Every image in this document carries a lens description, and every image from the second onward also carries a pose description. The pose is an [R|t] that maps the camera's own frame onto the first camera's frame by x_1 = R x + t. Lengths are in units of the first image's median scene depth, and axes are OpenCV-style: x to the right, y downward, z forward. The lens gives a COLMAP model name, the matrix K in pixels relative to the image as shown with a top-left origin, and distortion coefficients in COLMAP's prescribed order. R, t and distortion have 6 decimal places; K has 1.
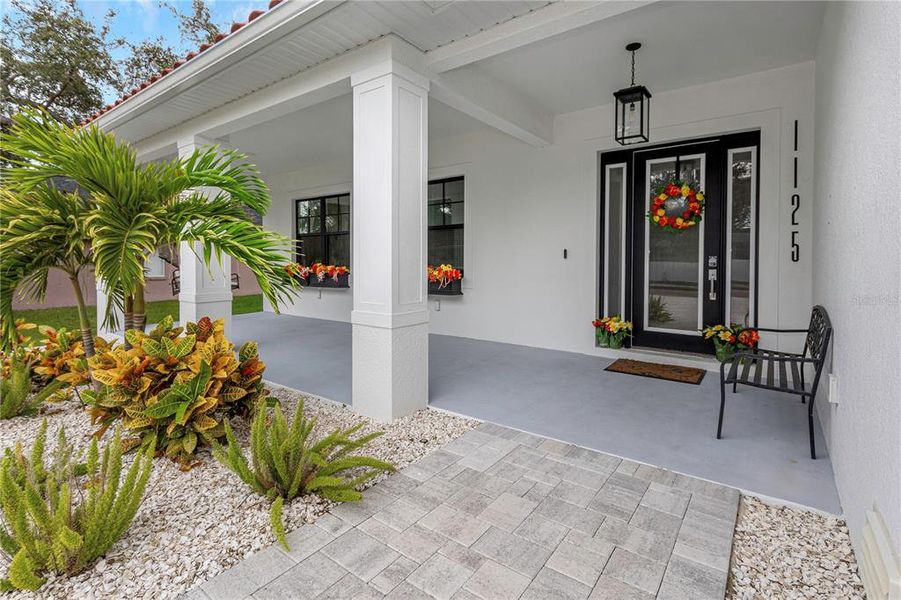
lens RADIAL K [[439.3, 0, 438.8], [0, 439.3, 267.1], [0, 0, 1]] dist [0.016264, -0.000610]
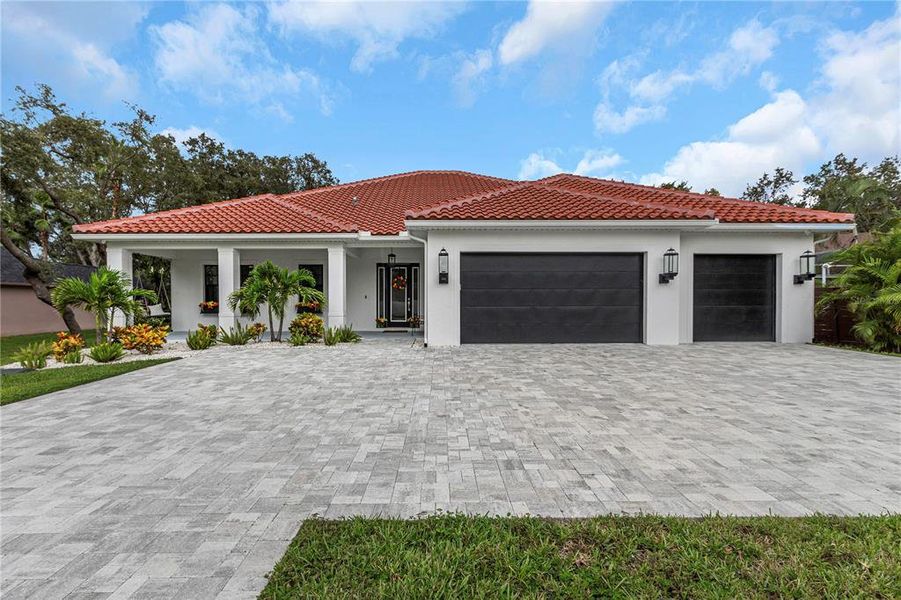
lens RADIAL K [[415.5, 0, 449.5], [0, 415.5, 308.9], [0, 0, 1]] dist [0.003864, -0.001946]
pose [[0.796834, -0.011007, 0.604098, -0.982422], [0.013018, 0.999915, 0.001048, 0.056528], [-0.604058, 0.007029, 0.796909, -1.600043]]
